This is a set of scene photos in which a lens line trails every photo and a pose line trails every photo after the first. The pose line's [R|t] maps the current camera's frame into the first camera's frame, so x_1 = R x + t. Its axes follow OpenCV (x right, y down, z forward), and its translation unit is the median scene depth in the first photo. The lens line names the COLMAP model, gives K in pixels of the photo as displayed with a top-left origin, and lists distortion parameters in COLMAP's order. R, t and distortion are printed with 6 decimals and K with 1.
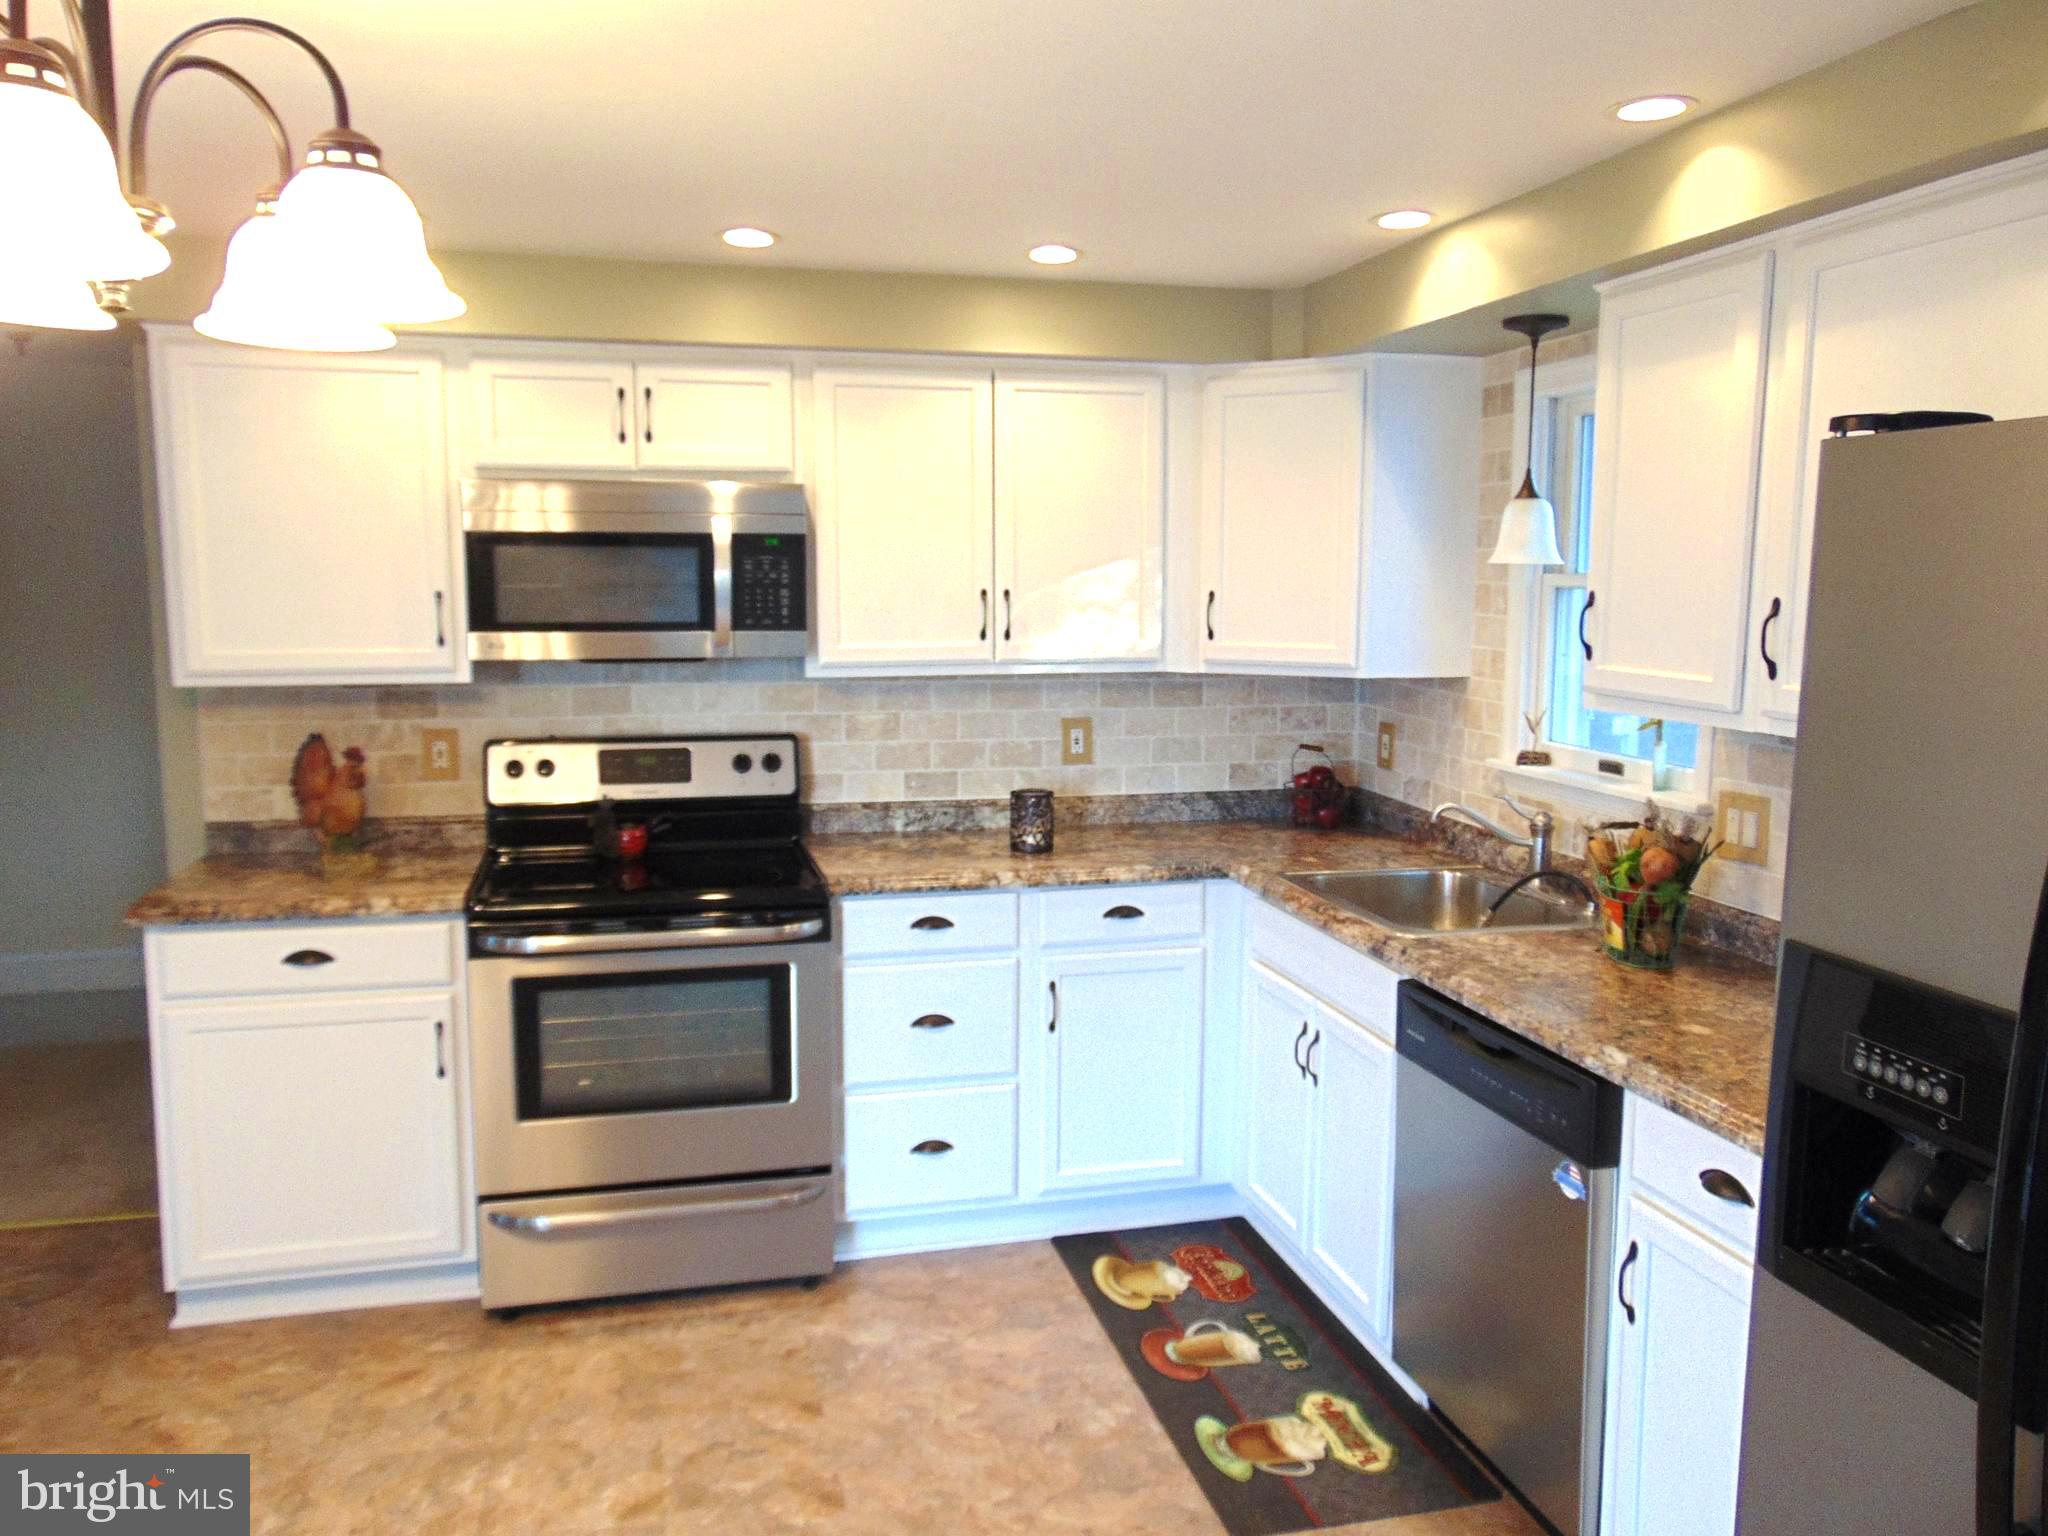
lens RADIAL K [[1522.0, 0, 1026.6], [0, 1522.0, 764.7], [0, 0, 1]] dist [-0.000108, 0.004626]
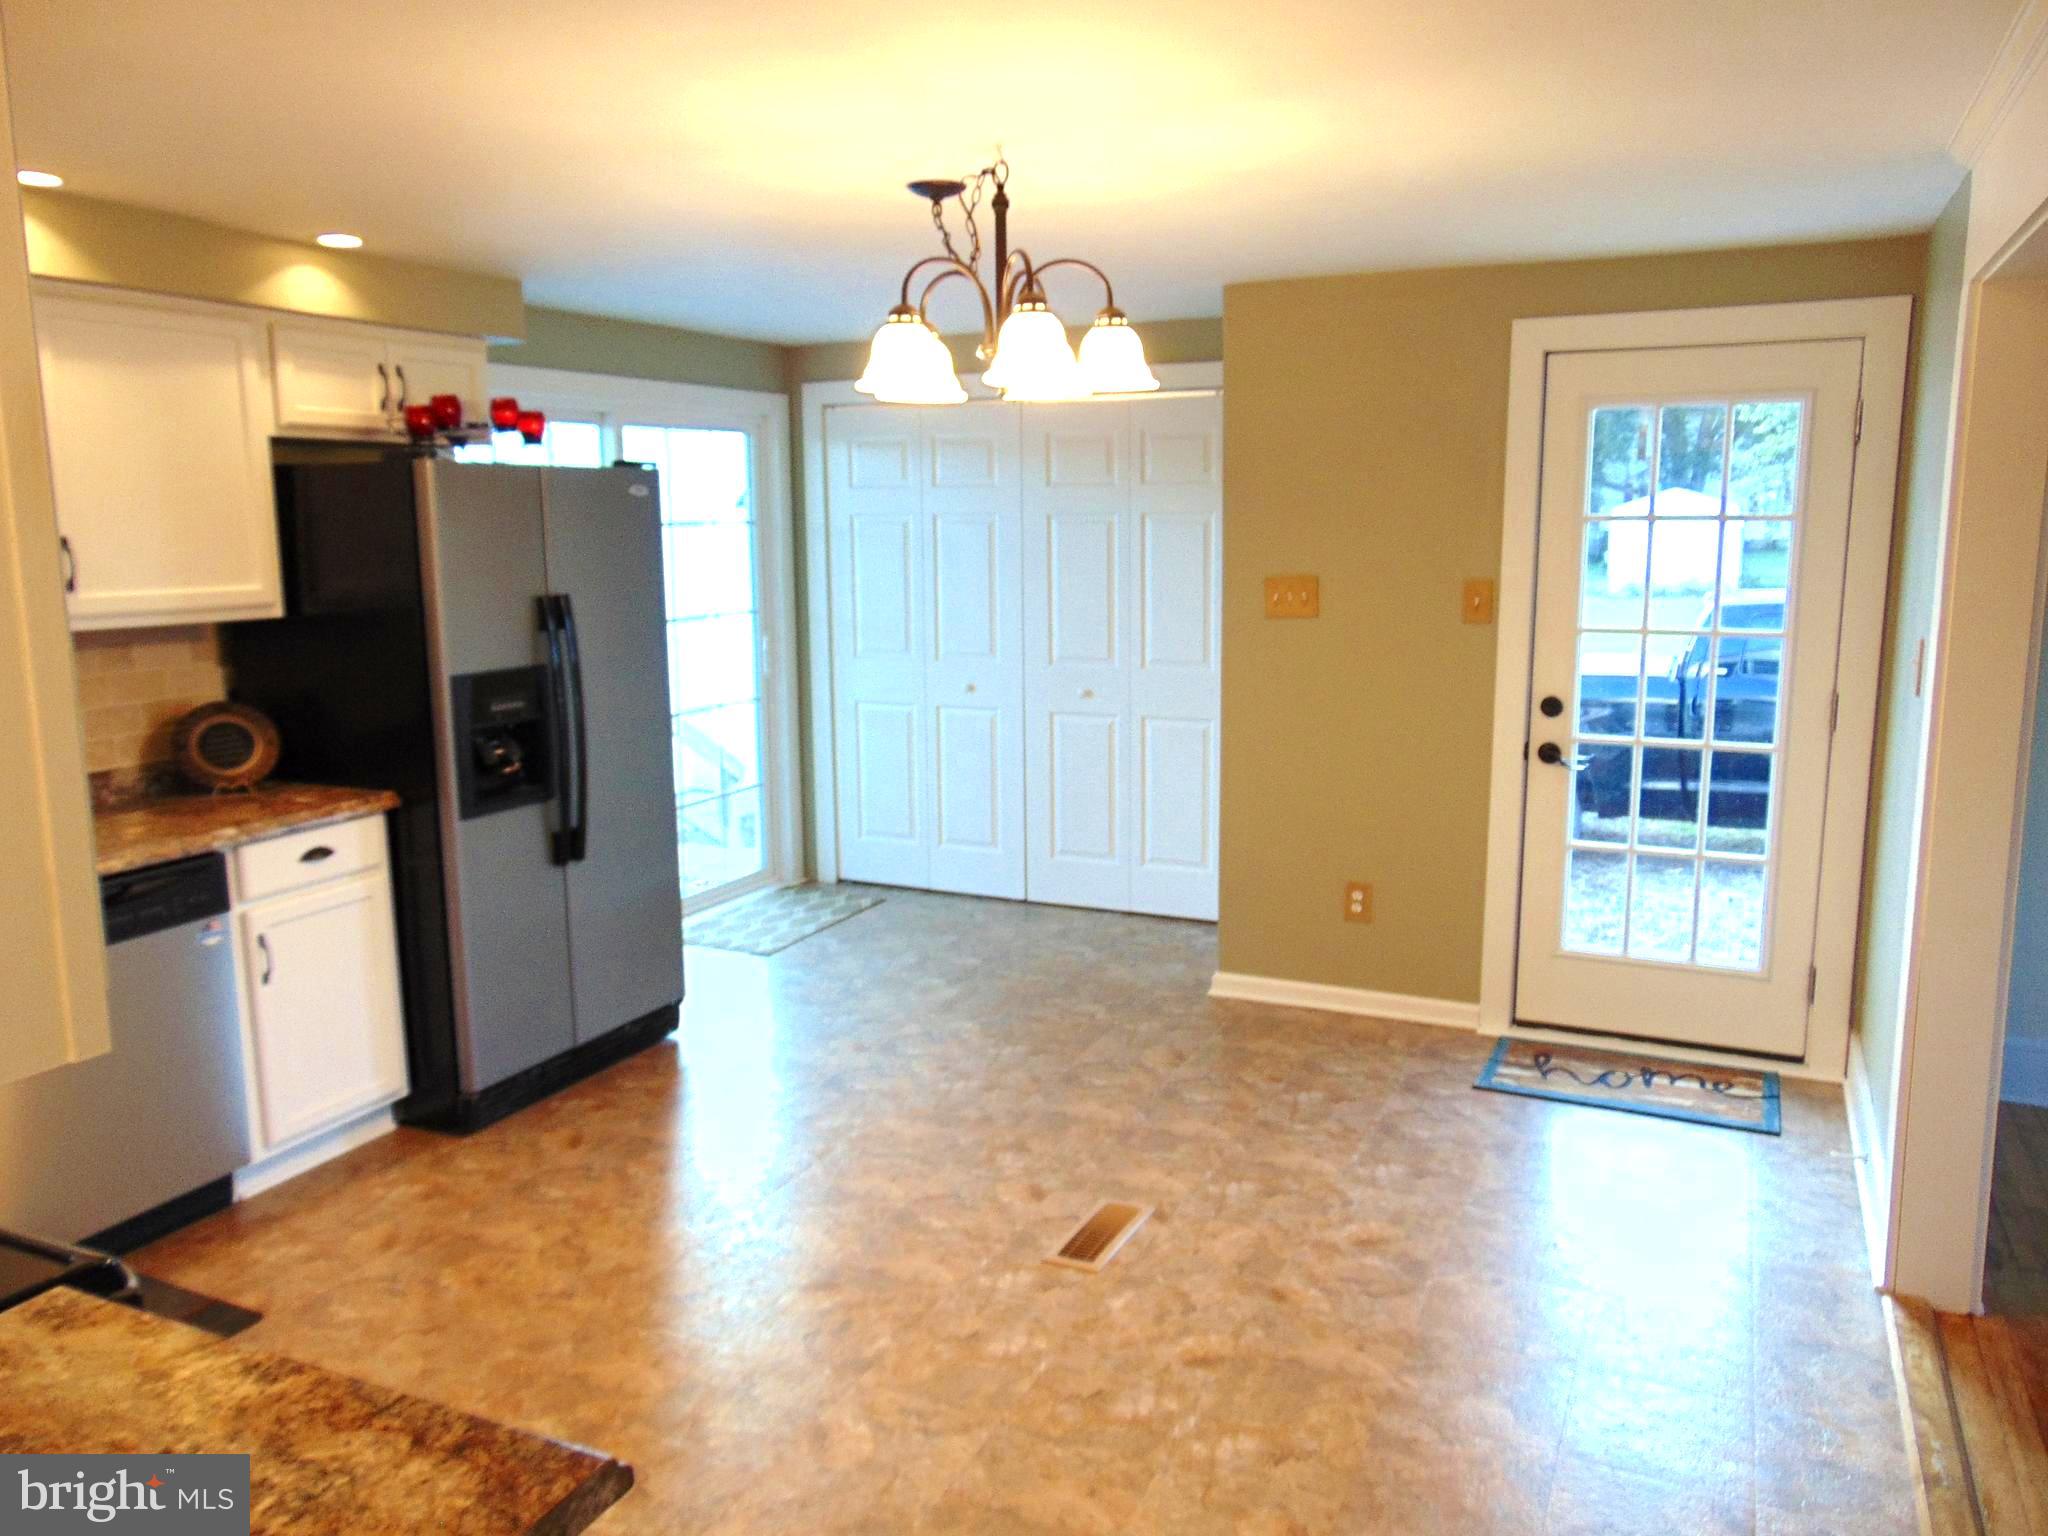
lens RADIAL K [[1522.0, 0, 1026.6], [0, 1522.0, 764.7], [0, 0, 1]] dist [-0.000108, 0.004626]
pose [[-0.770499, -0.102980, 0.629067, -0.765862], [0.084737, 0.961559, 0.261198, -0.132741], [-0.631783, 0.254558, -0.732154, 1.015162]]
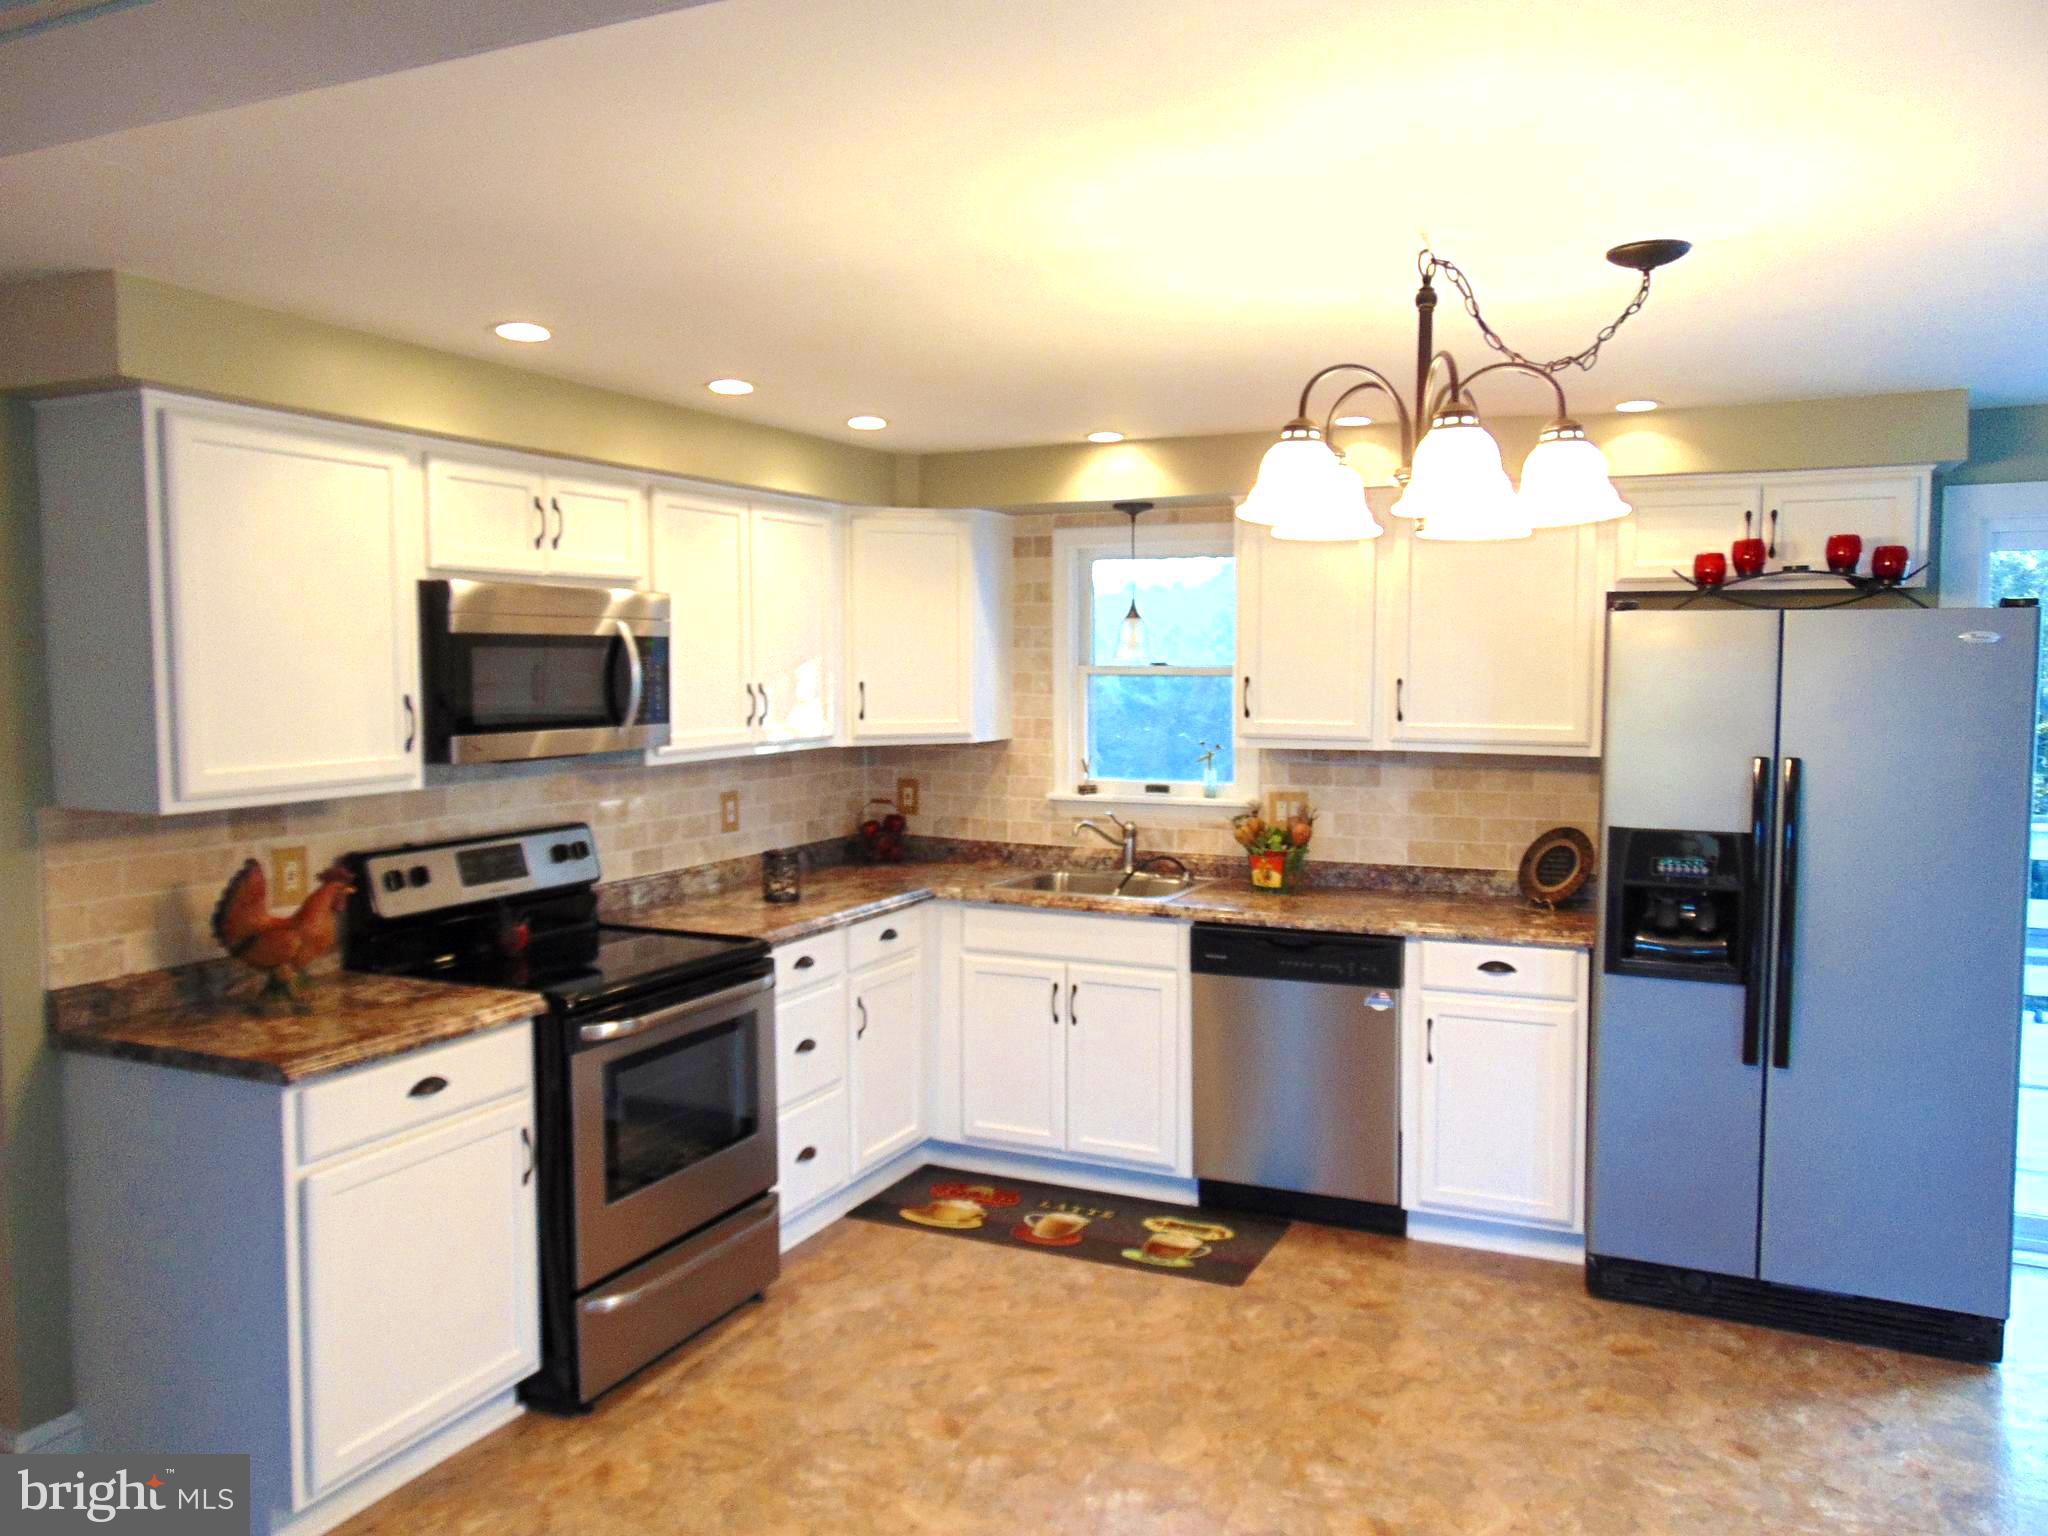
lens RADIAL K [[1522.0, 0, 1026.6], [0, 1522.0, 764.7], [0, 0, 1]] dist [-0.000108, 0.004626]
pose [[0.637953, -0.058524, 0.767848, -0.847400], [0.101245, 0.994827, -0.008294, -0.022173], [-0.763390, 0.083032, 0.640579, 0.090844]]
